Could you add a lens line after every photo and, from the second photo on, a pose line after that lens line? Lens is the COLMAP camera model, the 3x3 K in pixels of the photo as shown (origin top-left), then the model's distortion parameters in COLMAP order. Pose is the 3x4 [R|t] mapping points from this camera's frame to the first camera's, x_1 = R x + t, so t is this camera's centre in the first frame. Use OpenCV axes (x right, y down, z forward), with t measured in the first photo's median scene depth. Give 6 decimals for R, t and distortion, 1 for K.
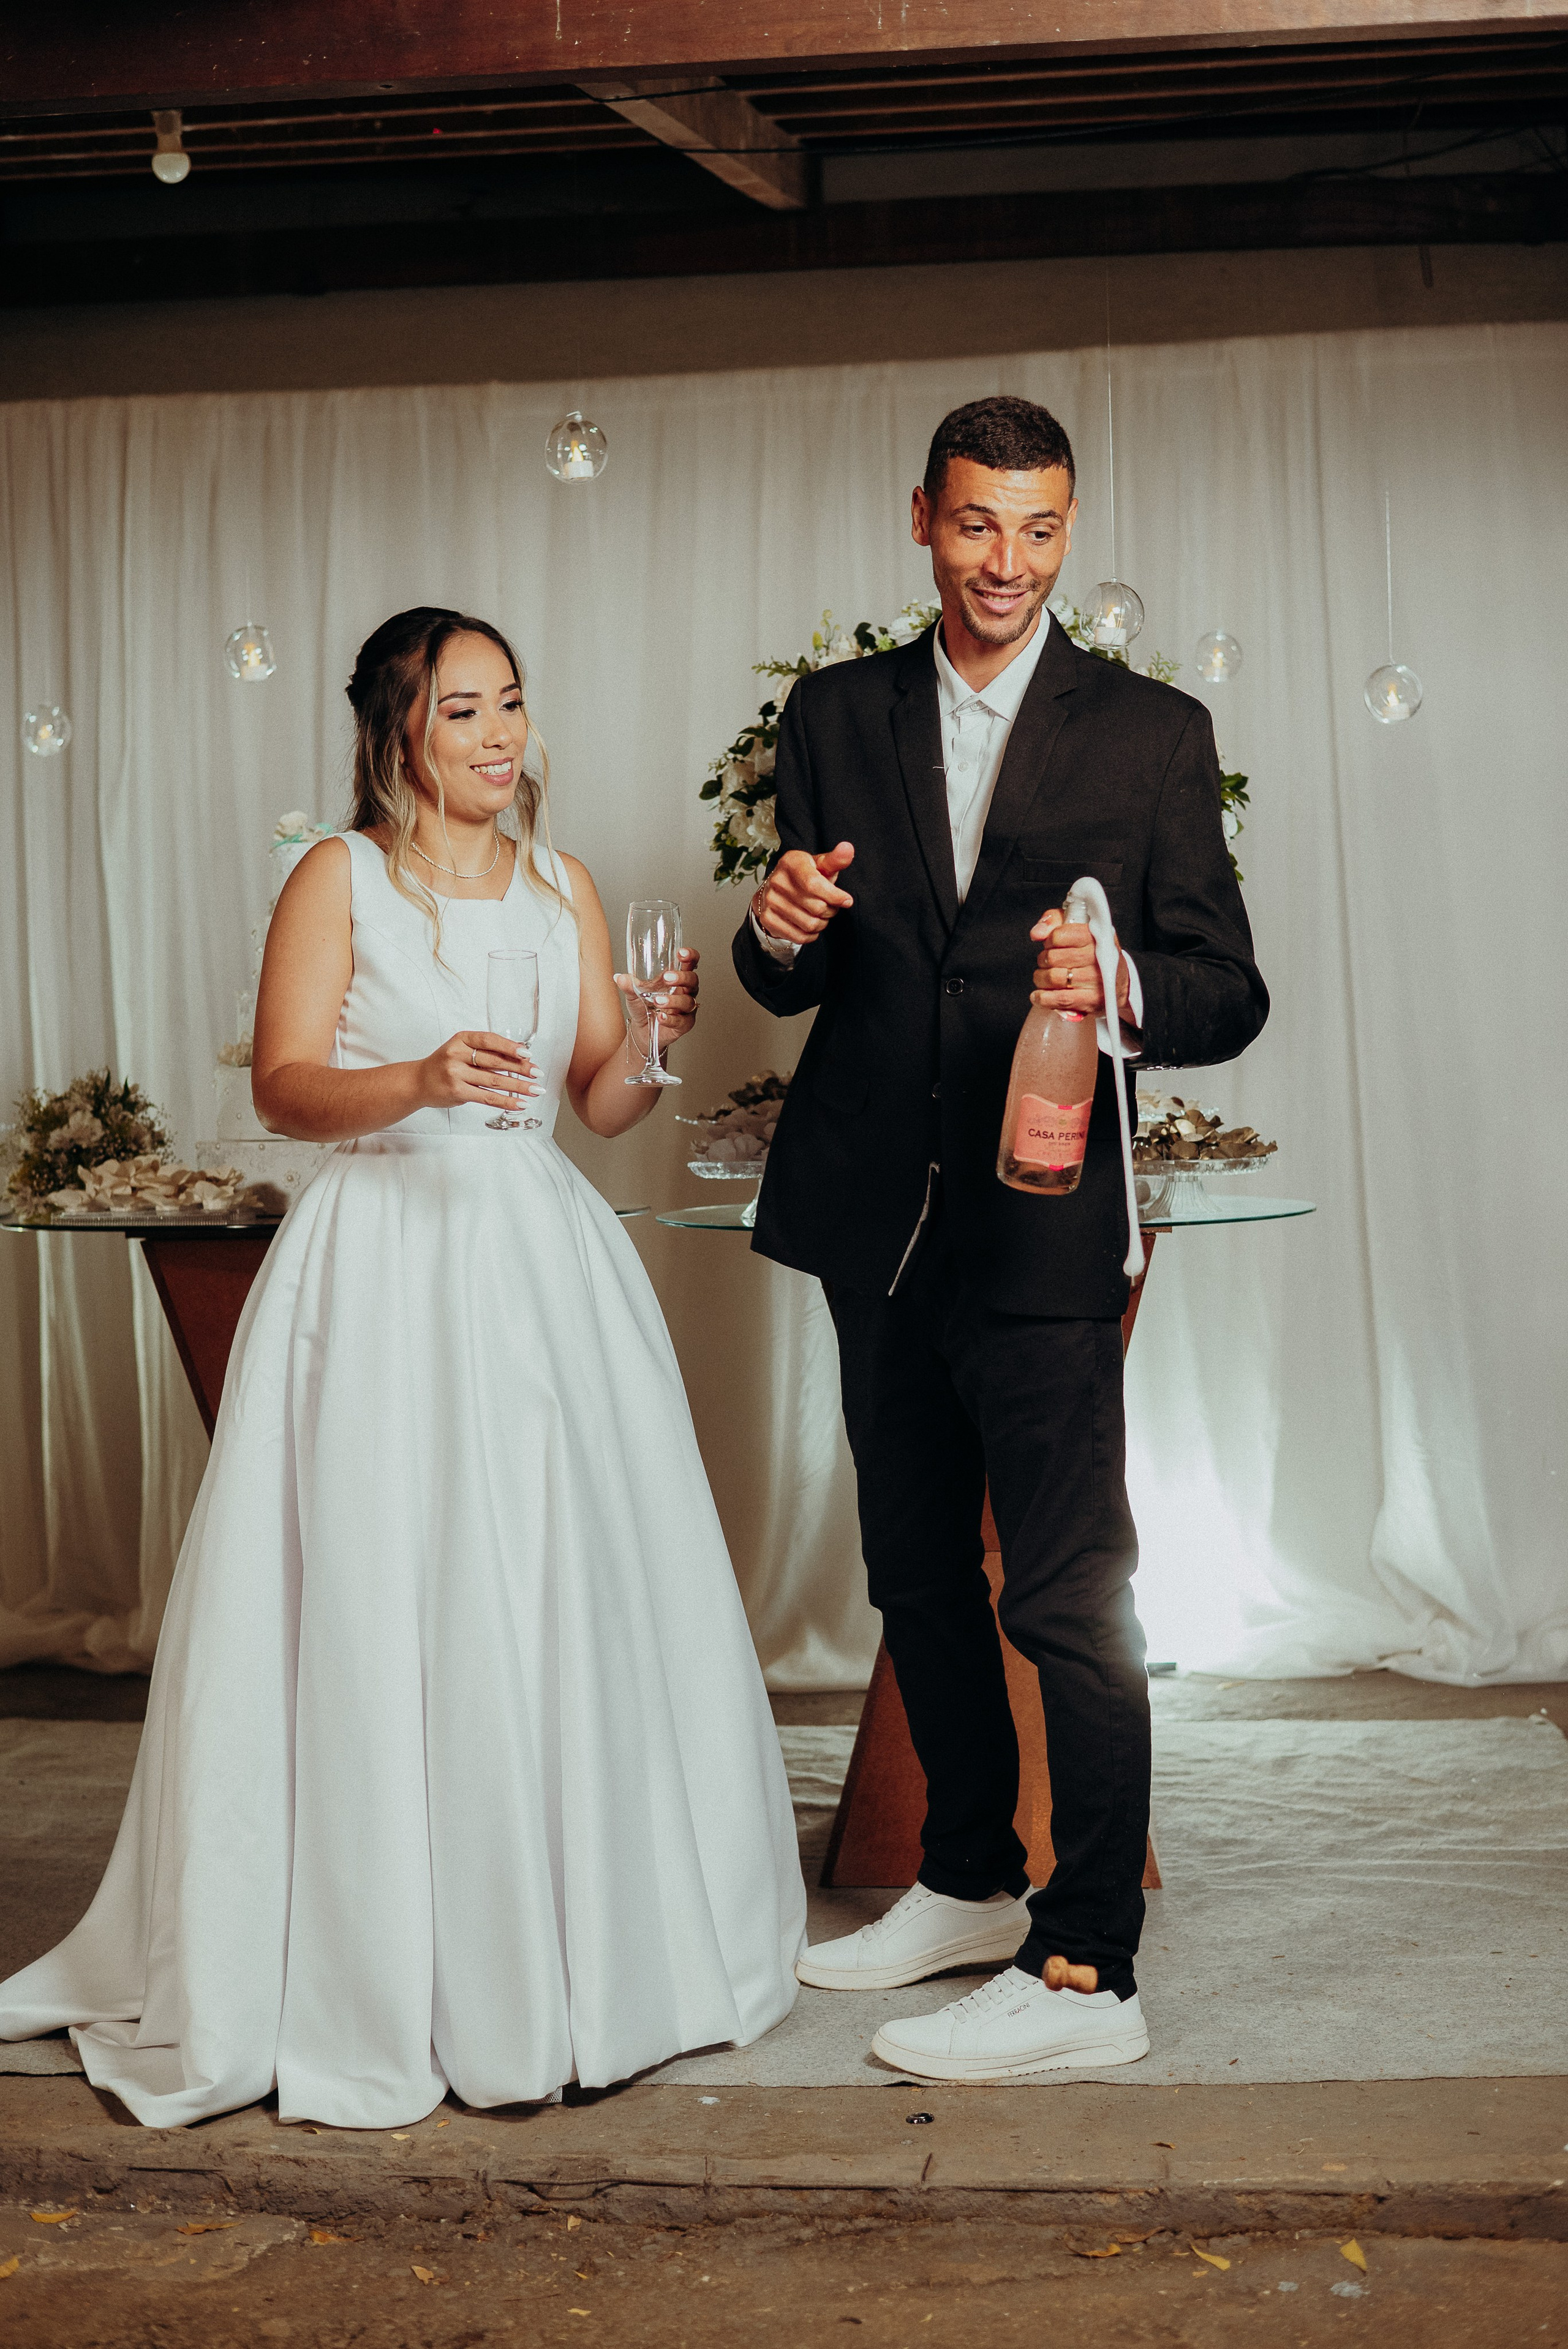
lens RADIAL K [[3493.2, 0, 784.0], [0, 3493.2, 1174.5], [0, 0, 1]] dist [-0.114534, 0.075607]
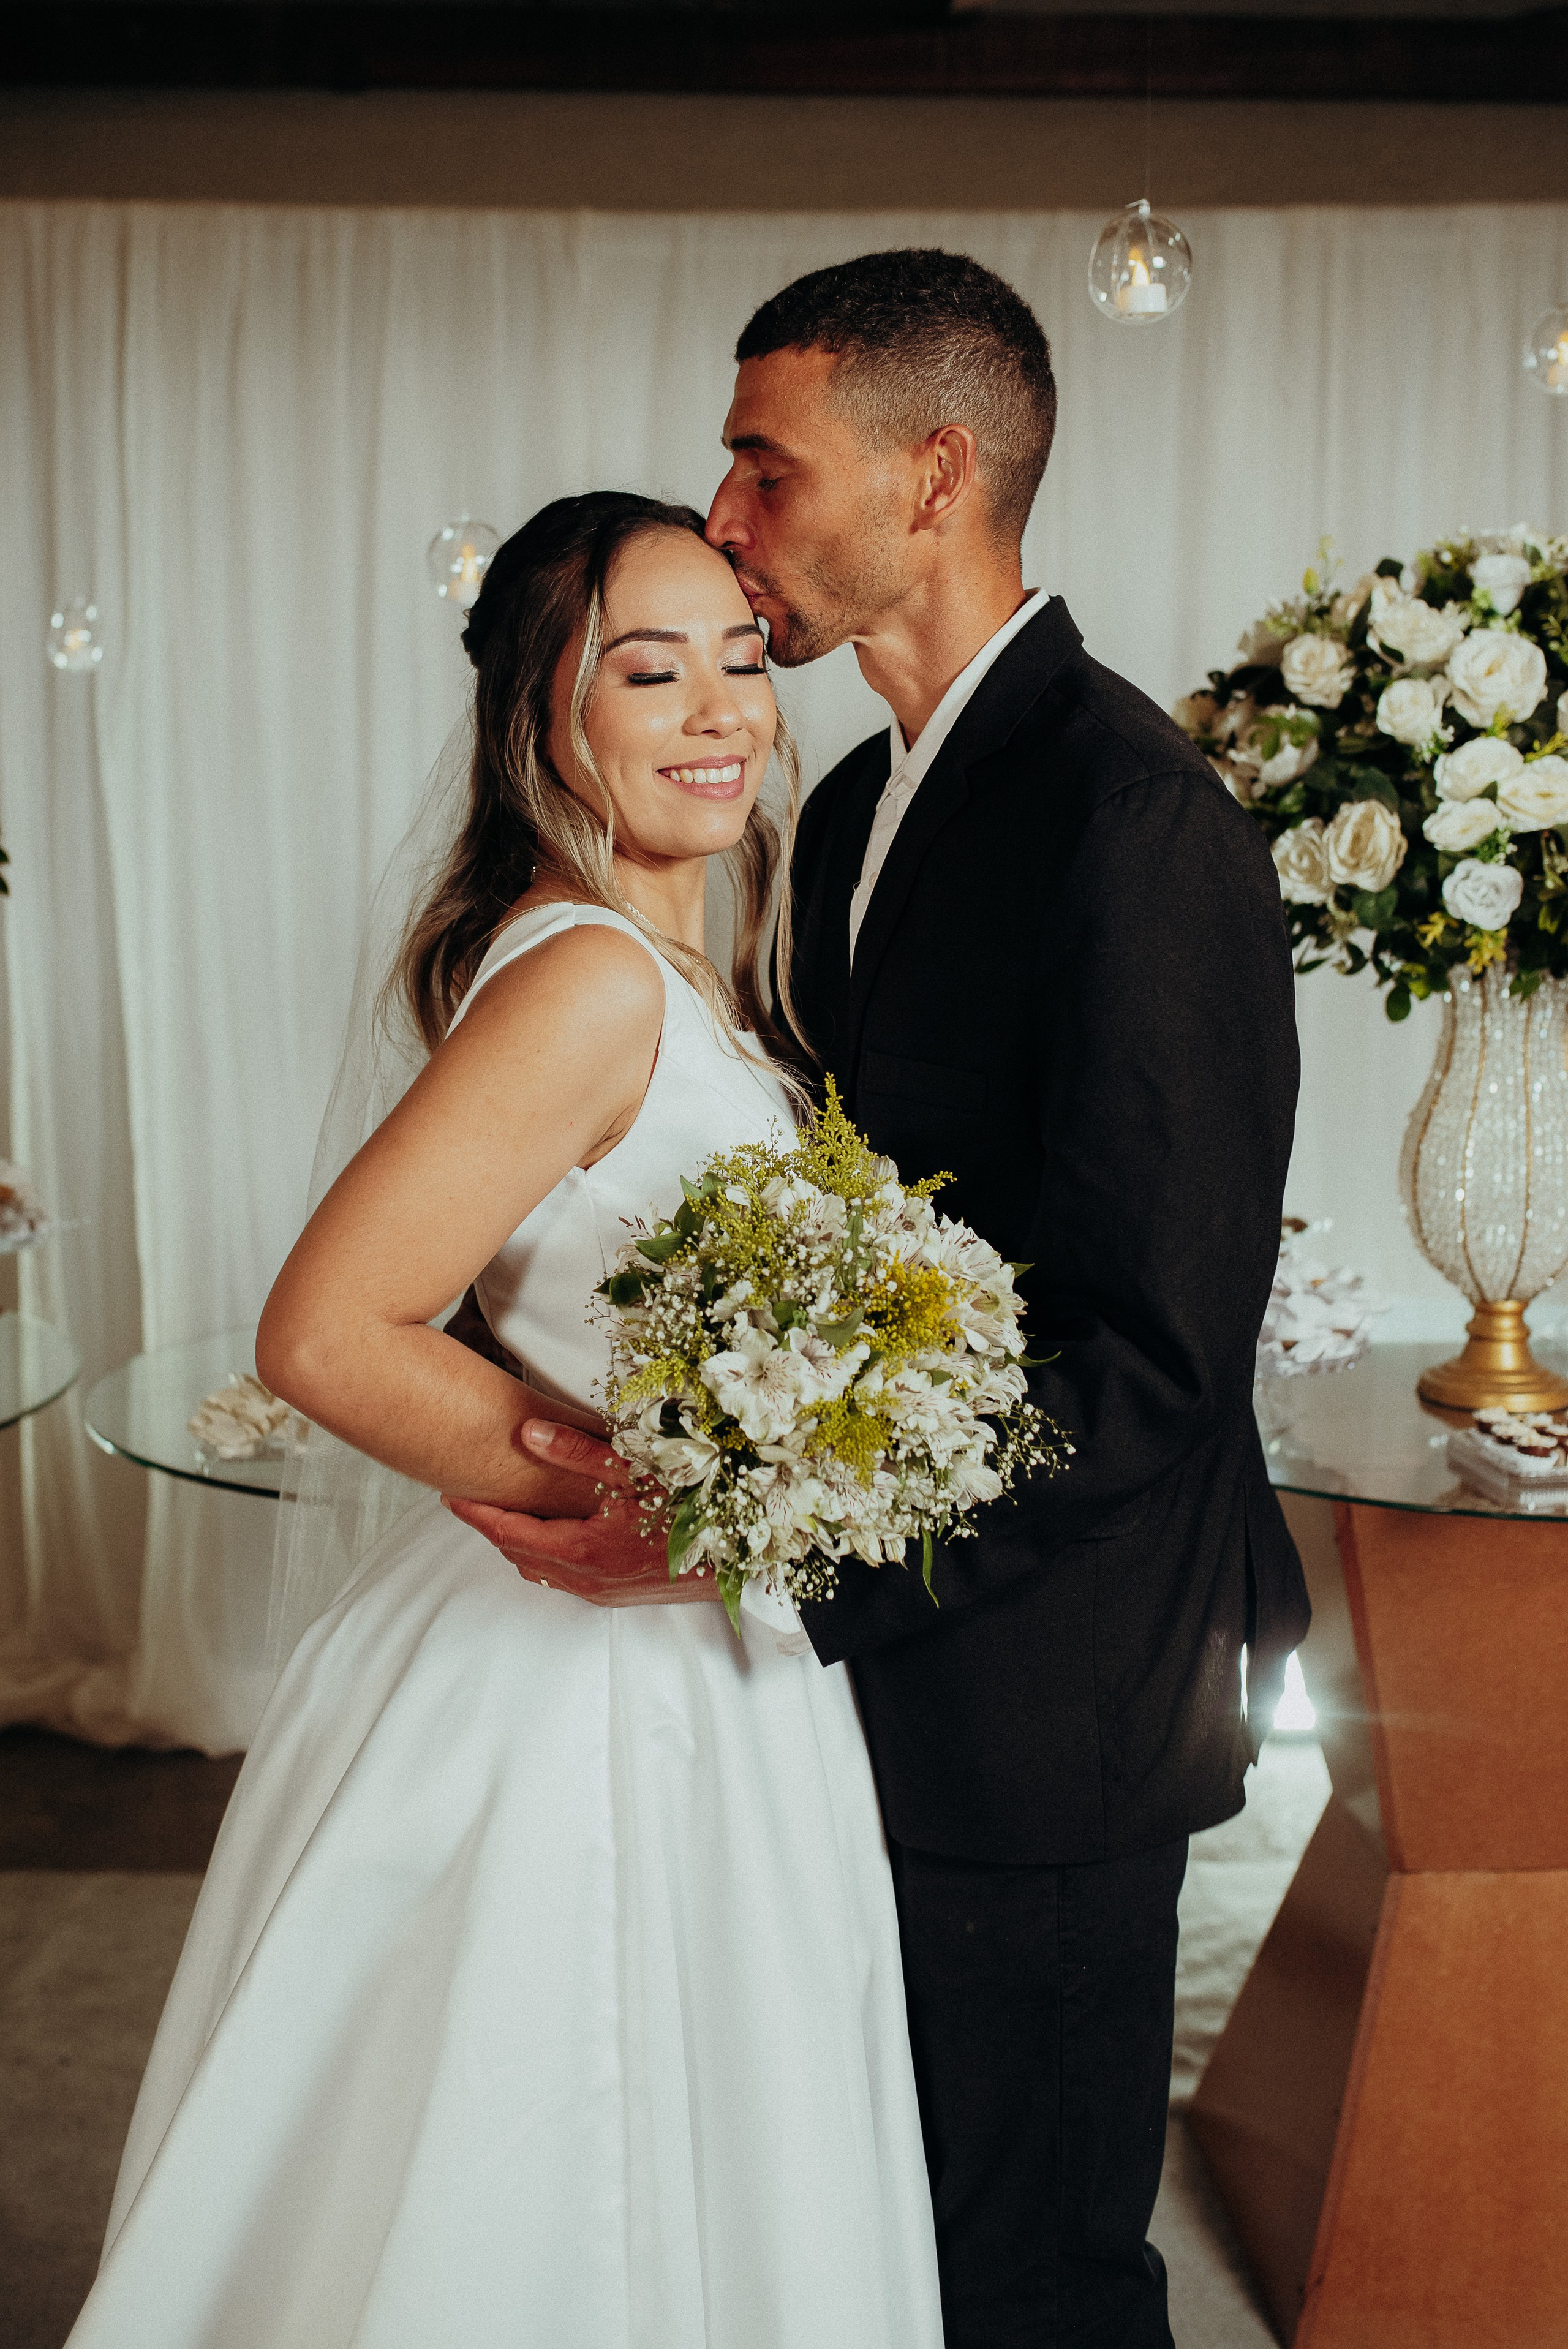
lens RADIAL K [[2547.5, 0, 749.4], [0, 2547.5, 1084.8], [0, 0, 1]] dist [-0.043744, 0.017627]
pose [[0.990614, 0.010389, 0.136292, -0.174325], [-0.020550, 0.997094, 0.073362, -0.092103], [-0.135134, -0.075474, 0.987949, 0.533112]]
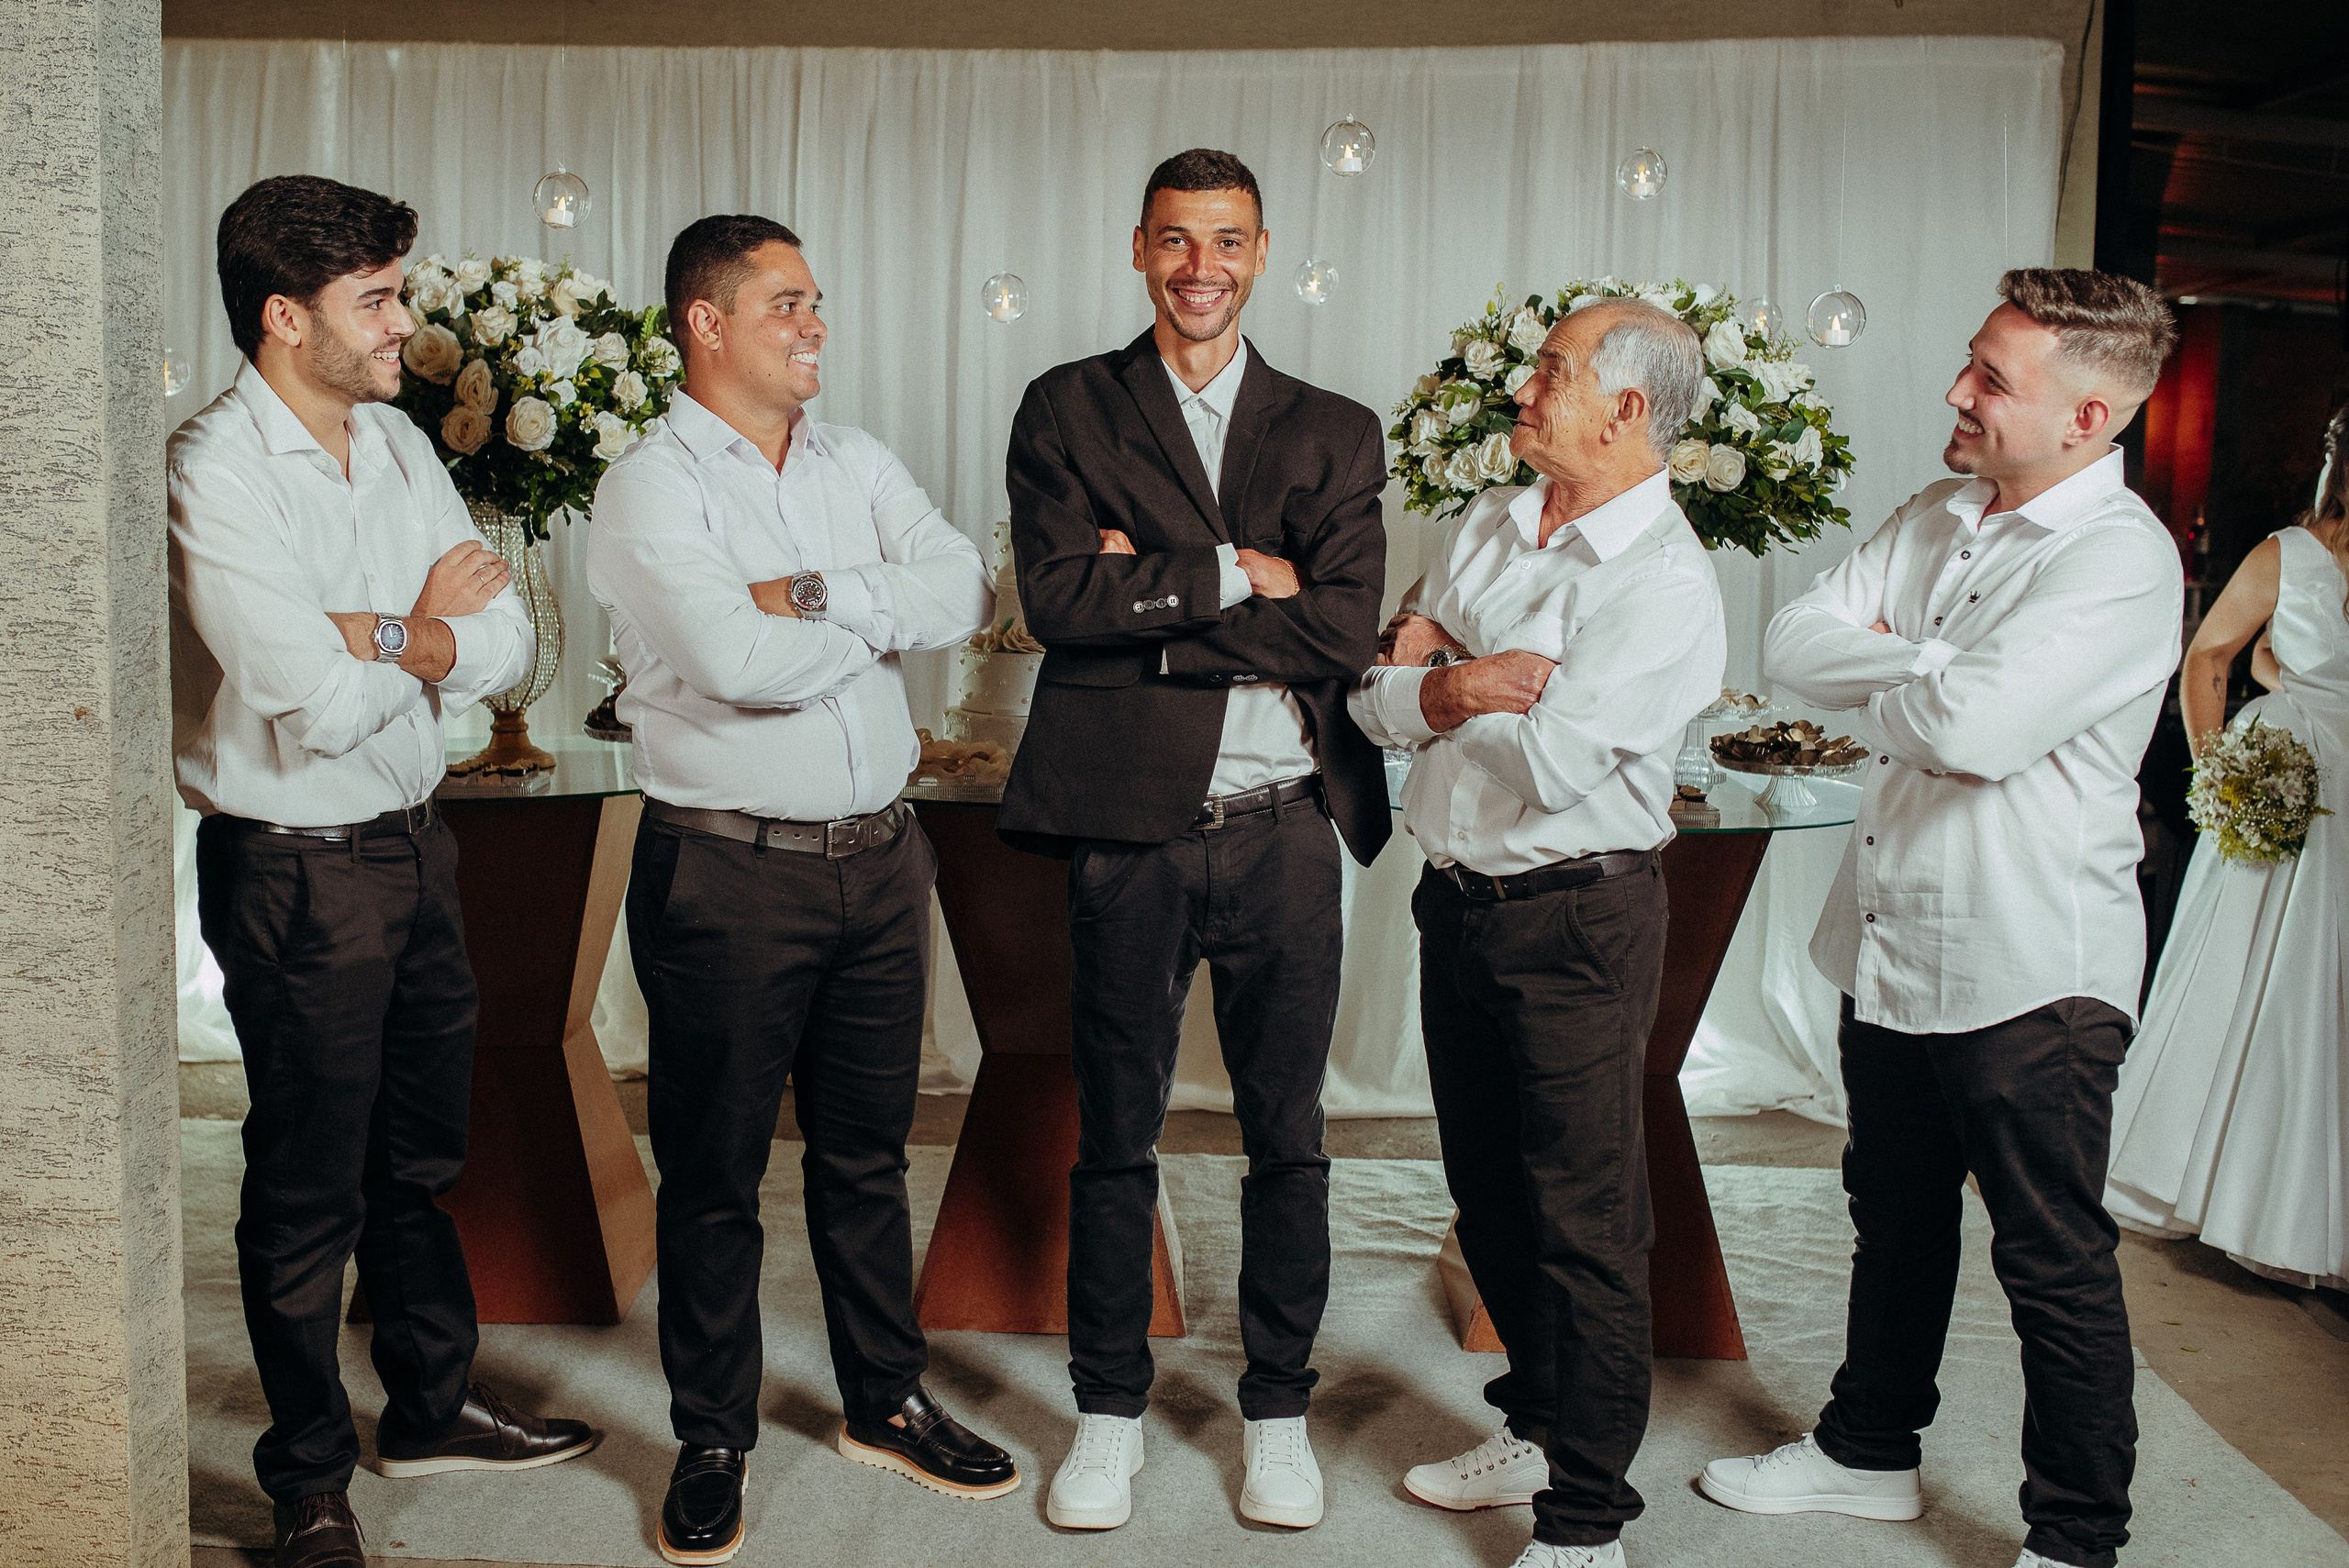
lens RADIAL K [[2457.2, 0, 1082.6], [0, 2457.2, 722.4], [0, 0, 1]] dist [-0.055008, 0.053266]
pose [[0.998890, 0.029812, 0.036467, -0.161598], [-0.032069, 0.997500, 0.062974, -0.063157], [-0.034498, -0.064074, 0.997349, 0.172543]]
